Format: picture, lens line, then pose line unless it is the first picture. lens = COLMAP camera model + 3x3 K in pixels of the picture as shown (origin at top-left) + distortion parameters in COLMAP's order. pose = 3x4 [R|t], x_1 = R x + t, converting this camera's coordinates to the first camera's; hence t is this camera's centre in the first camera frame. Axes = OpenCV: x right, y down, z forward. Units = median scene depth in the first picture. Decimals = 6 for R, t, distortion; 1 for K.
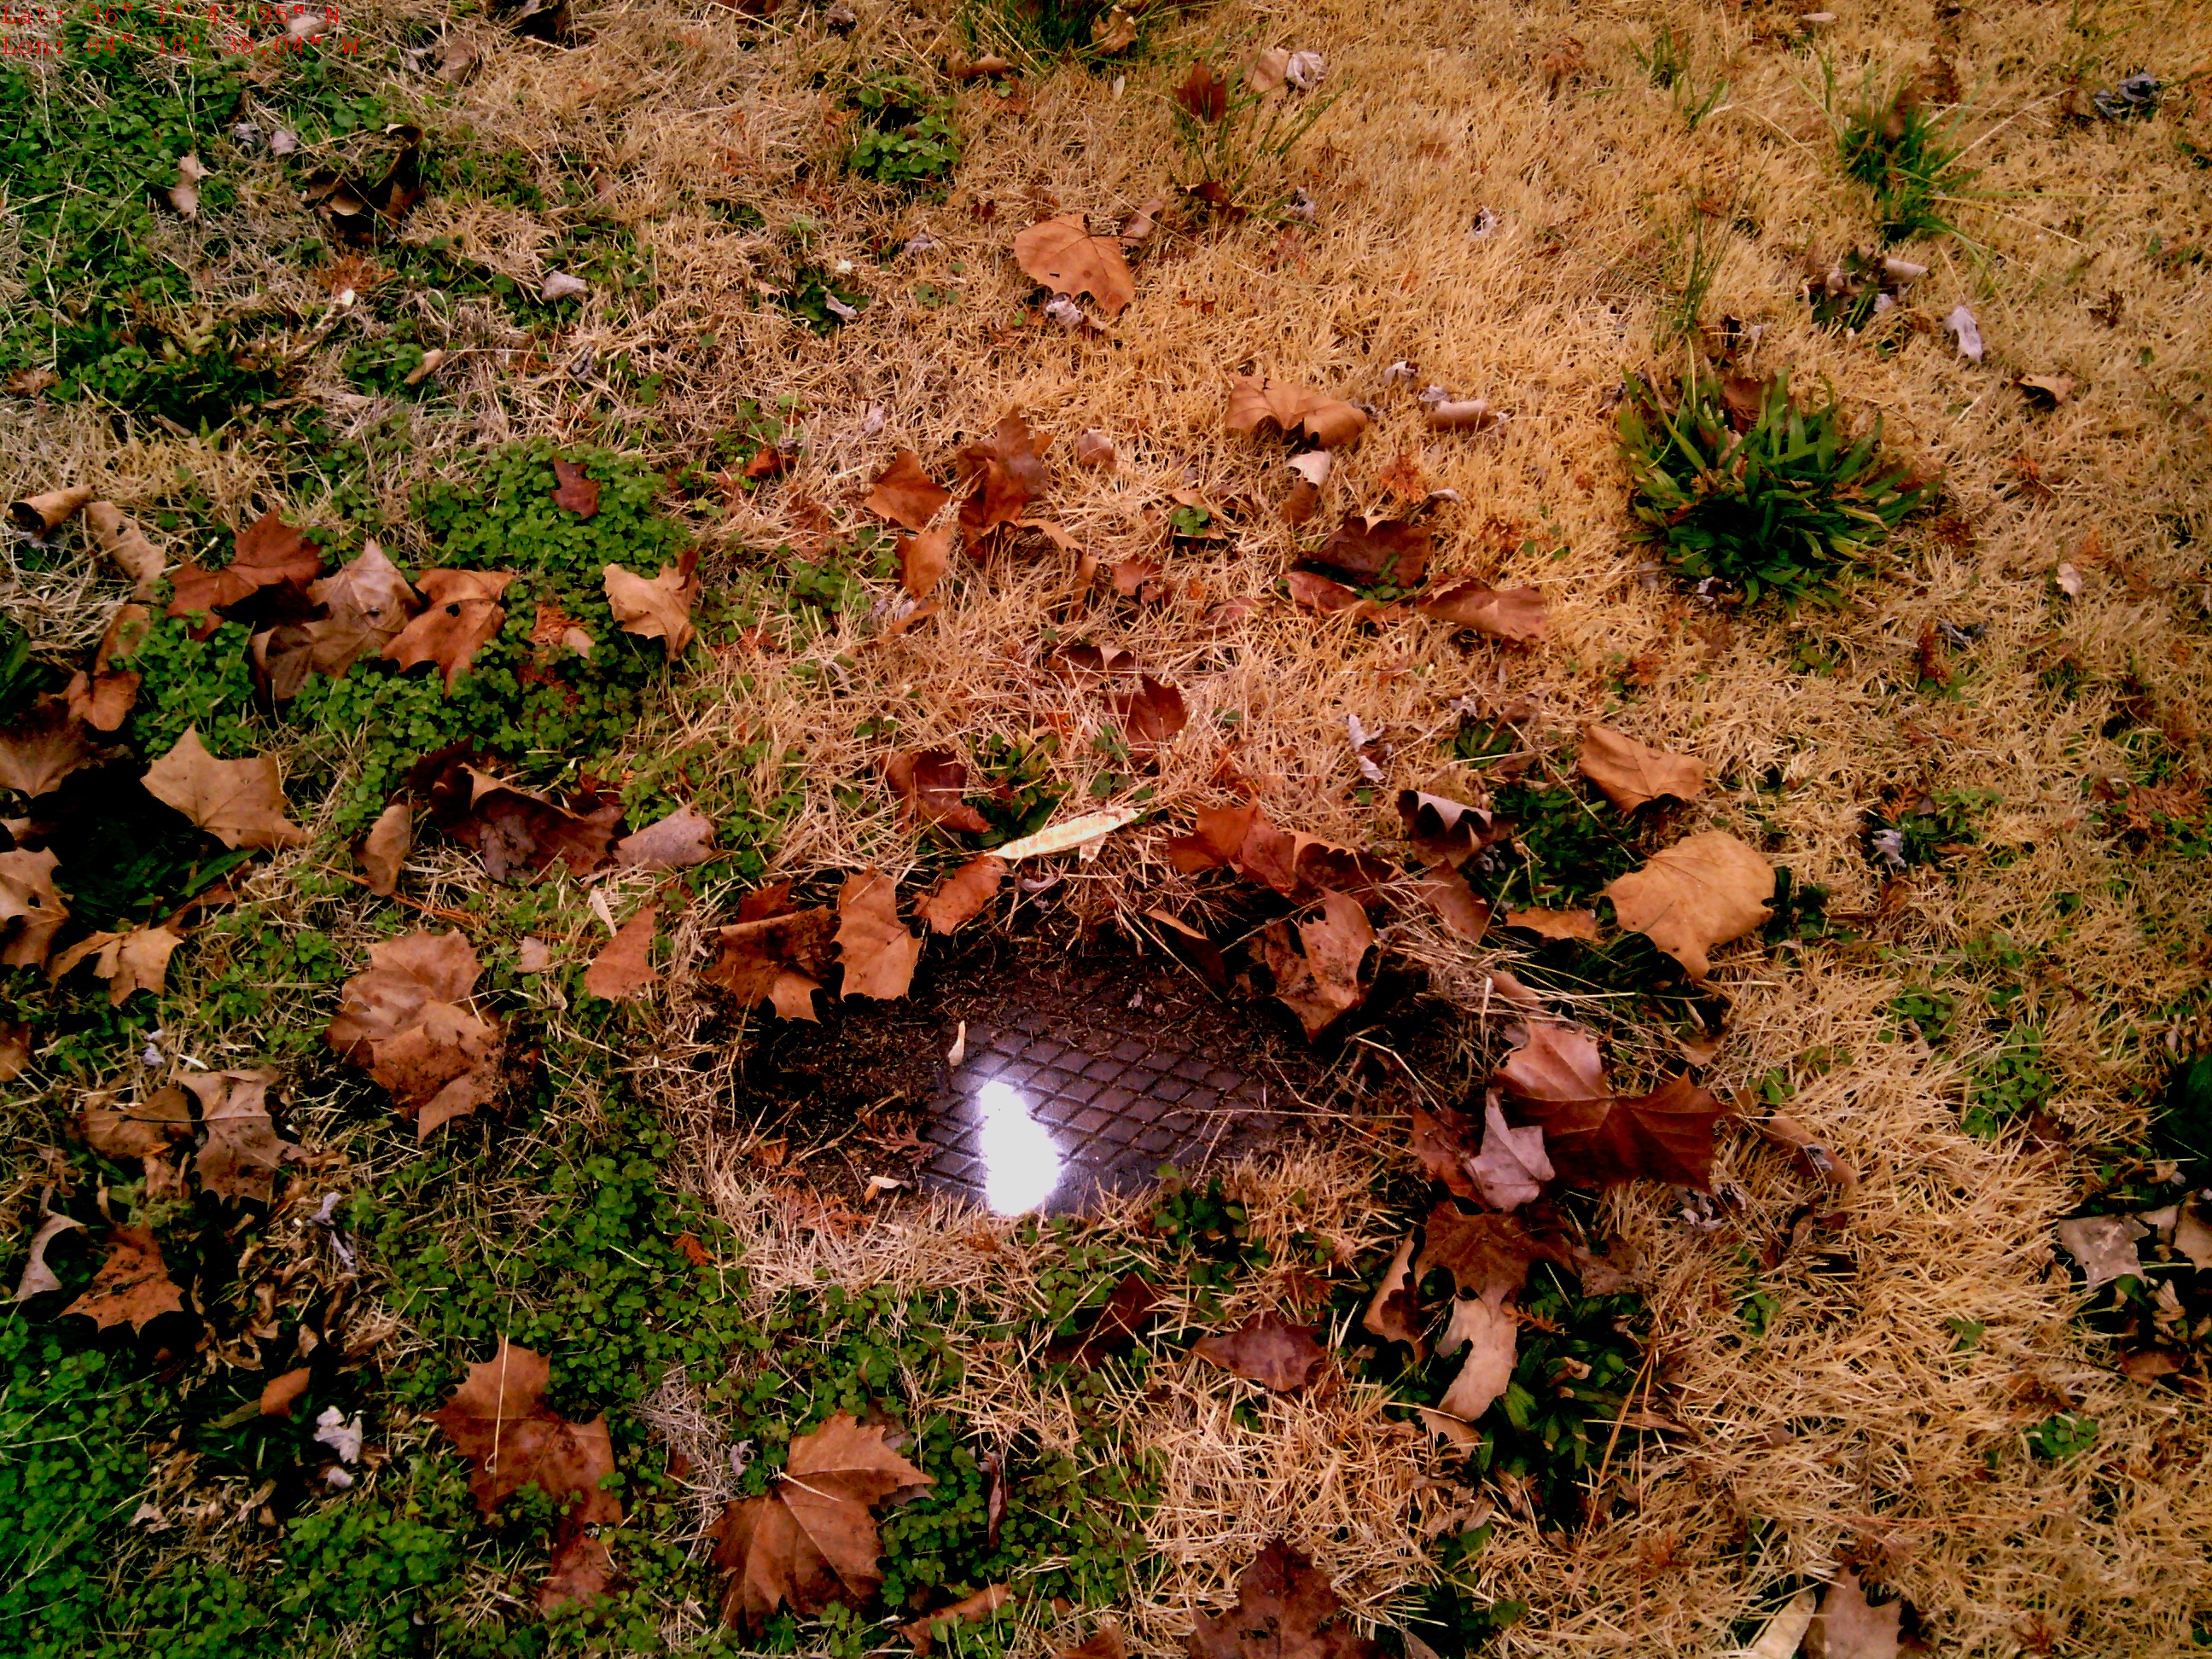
lens RADIAL K [[1999.0, 0, 1106.0], [0, 1999.0, 829.5], [0, 0, 1]] dist [0.037108, -0.055890]
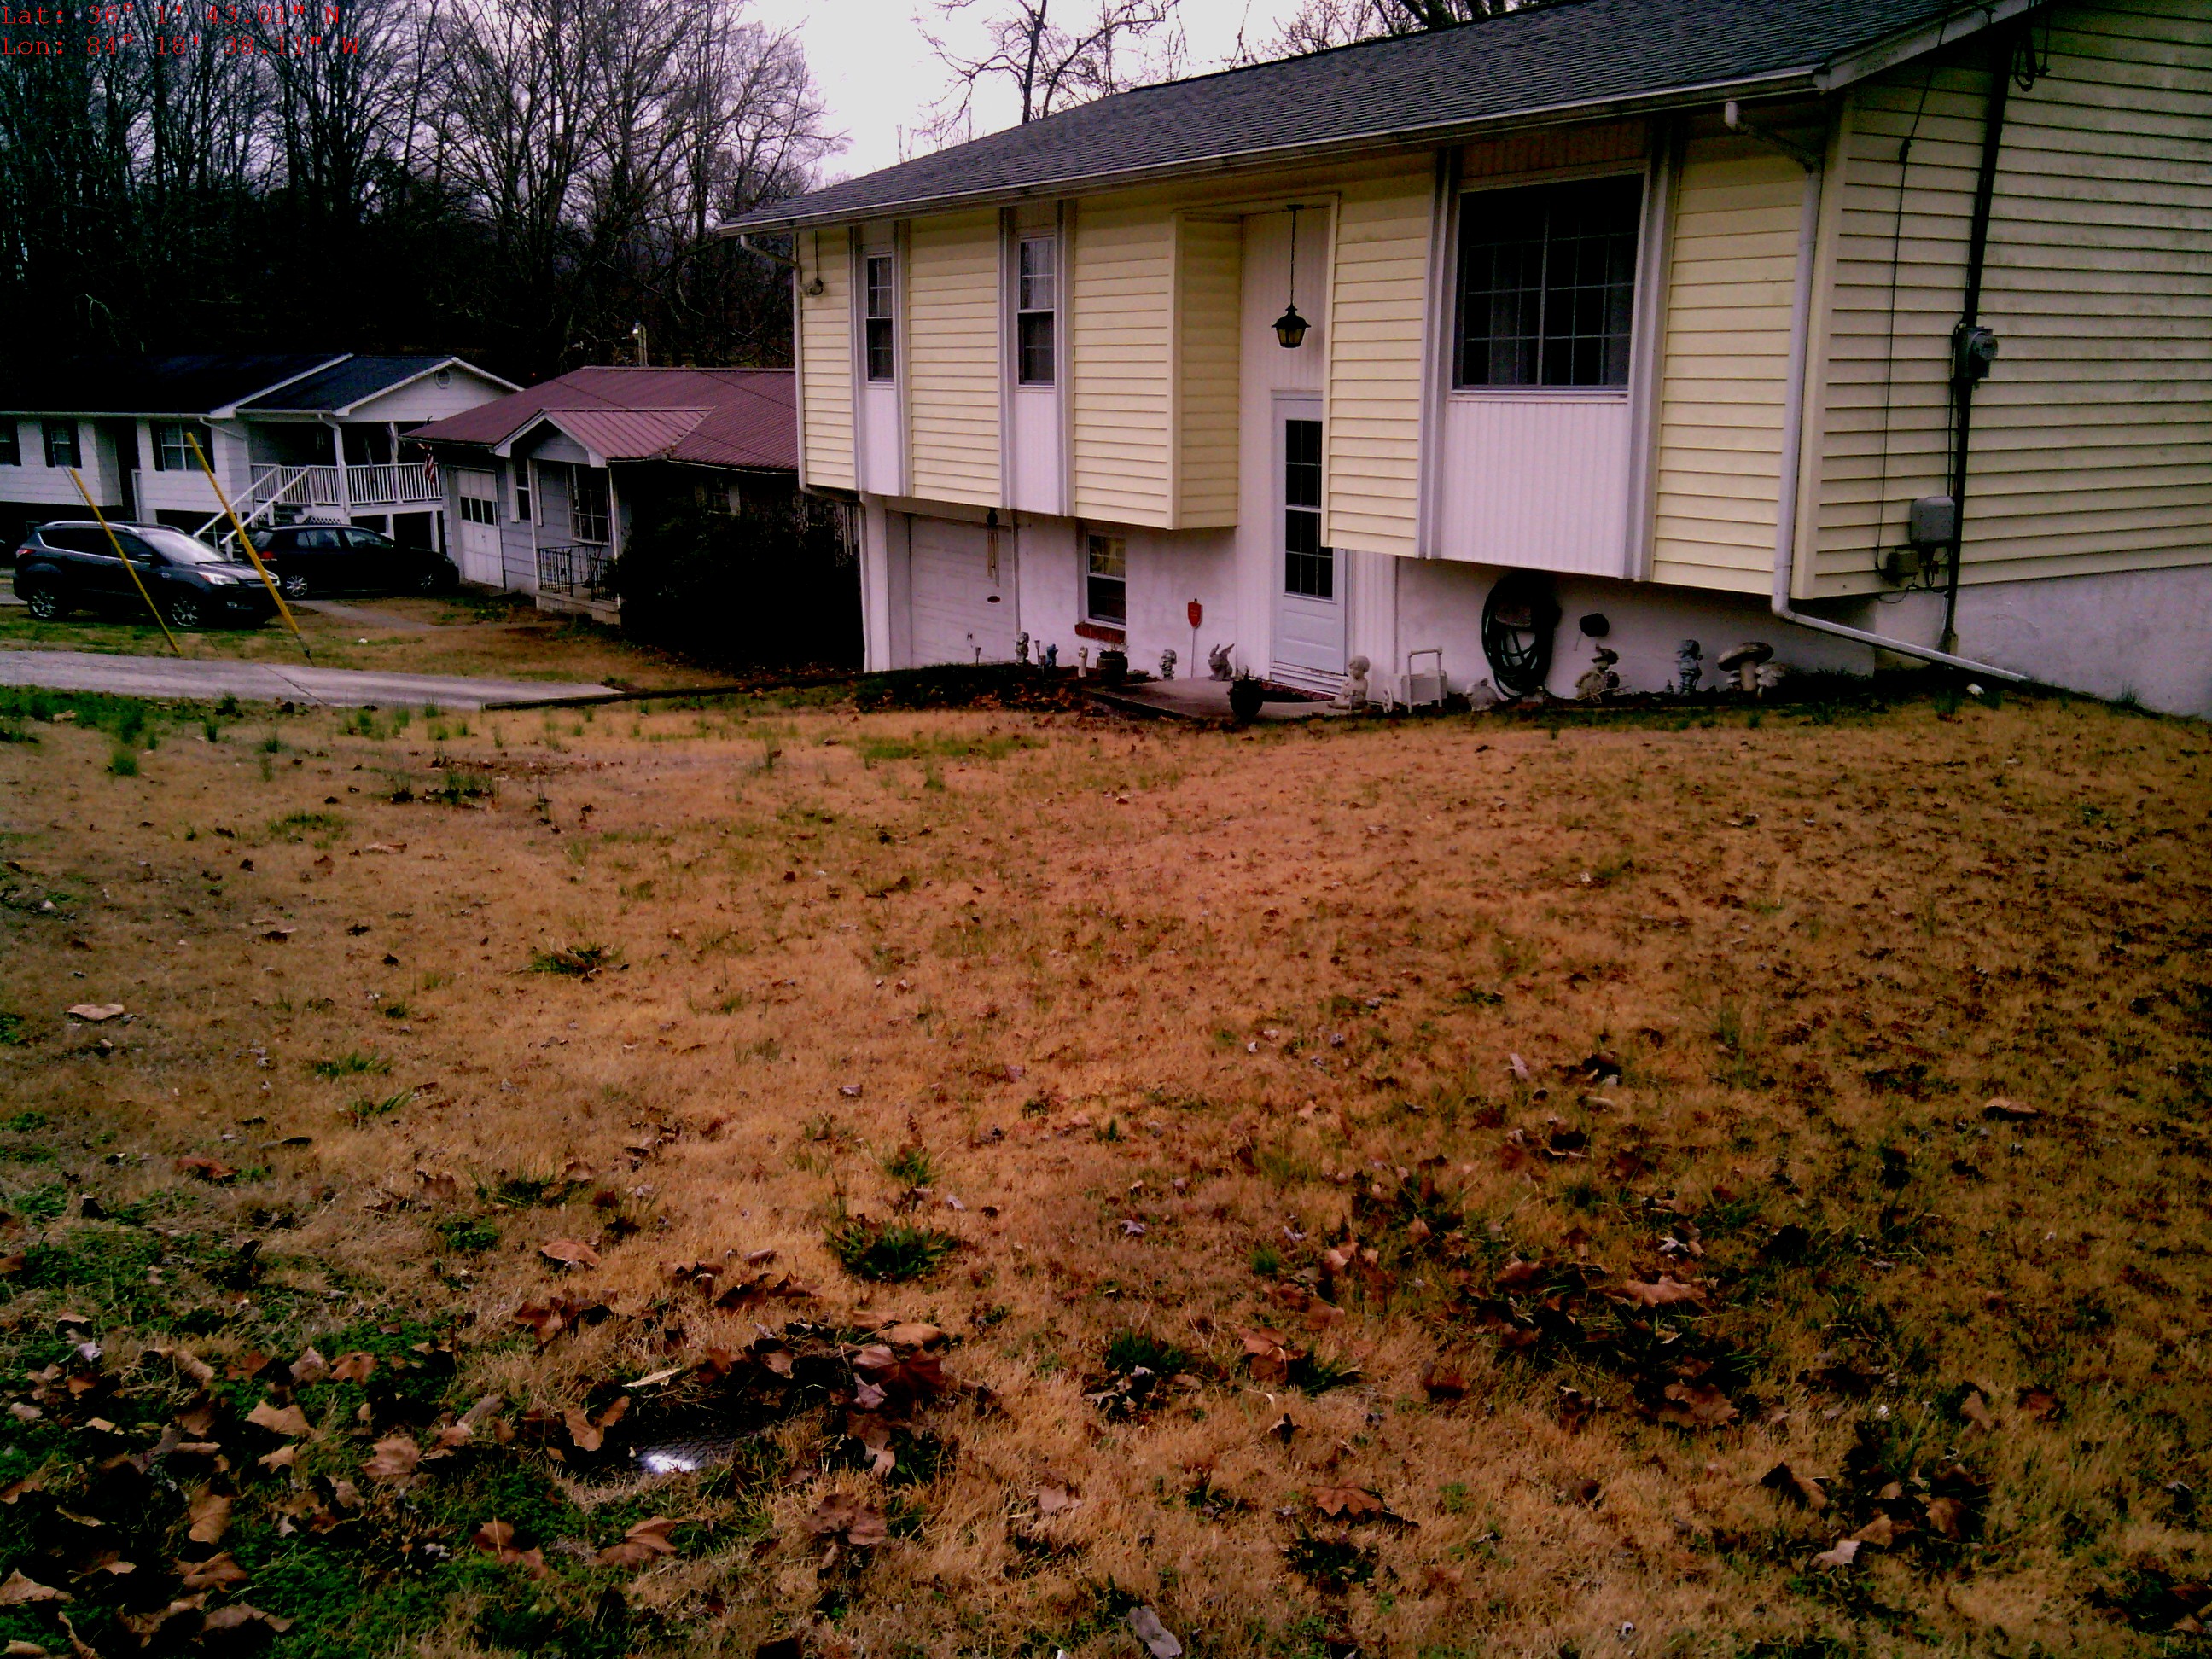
lens RADIAL K [[1999.0, 0, 1106.0], [0, 1999.0, 829.5], [0, 0, 1]] dist [0.037108, -0.055890]
pose [[0.887854, -0.098216, 0.449521, -0.515402], [0.389171, 0.681507, -0.619753, 1.168298], [-0.245482, 0.725191, 0.643302, -1.051133]]
